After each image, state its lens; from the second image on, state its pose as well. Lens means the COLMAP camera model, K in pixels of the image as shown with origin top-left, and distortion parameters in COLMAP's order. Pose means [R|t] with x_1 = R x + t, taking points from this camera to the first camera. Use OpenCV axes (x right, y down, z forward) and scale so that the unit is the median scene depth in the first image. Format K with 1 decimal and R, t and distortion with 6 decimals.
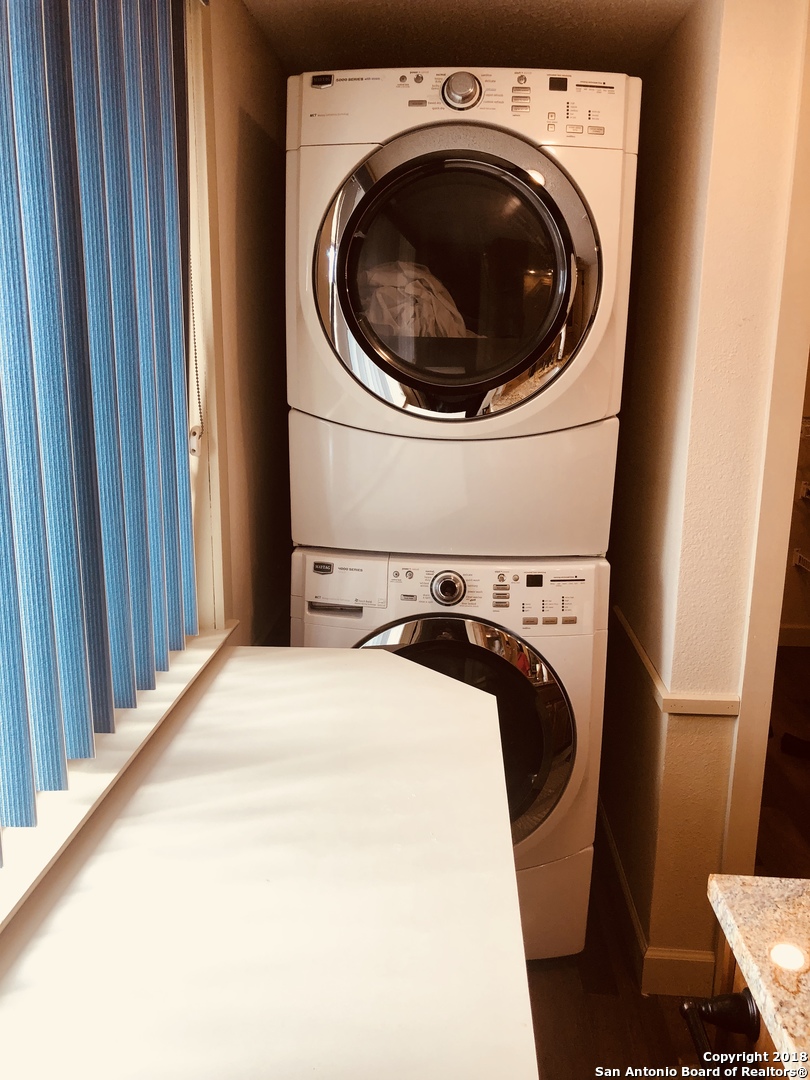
lens RADIAL K [[895.1, 0, 405.1], [0, 895.1, 543.3], [0, 0, 1]] dist [0.023628, -0.021089]
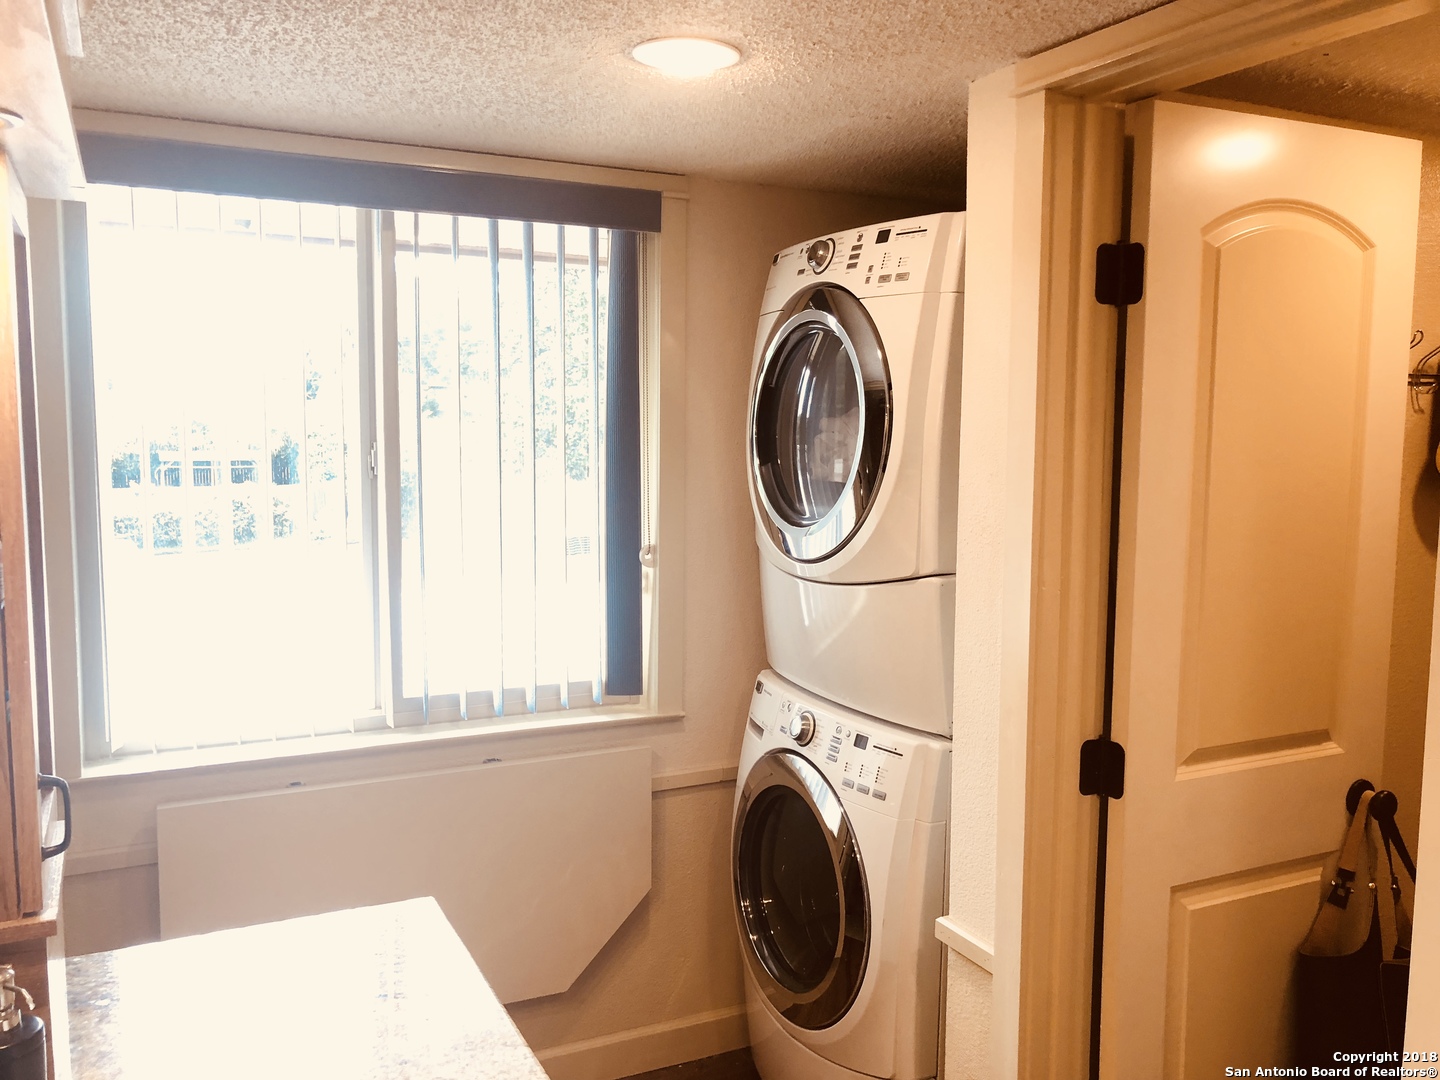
lens RADIAL K [[1193.5, 0, 716.6], [0, 1193.5, 535.8], [0, 0, 1]] dist [0.023628, -0.021089]
pose [[0.487260, 0.075342, -0.870001, 1.131204], [-0.187763, 0.982008, -0.020119, -0.114429], [0.852832, 0.173157, 0.492640, 0.229381]]
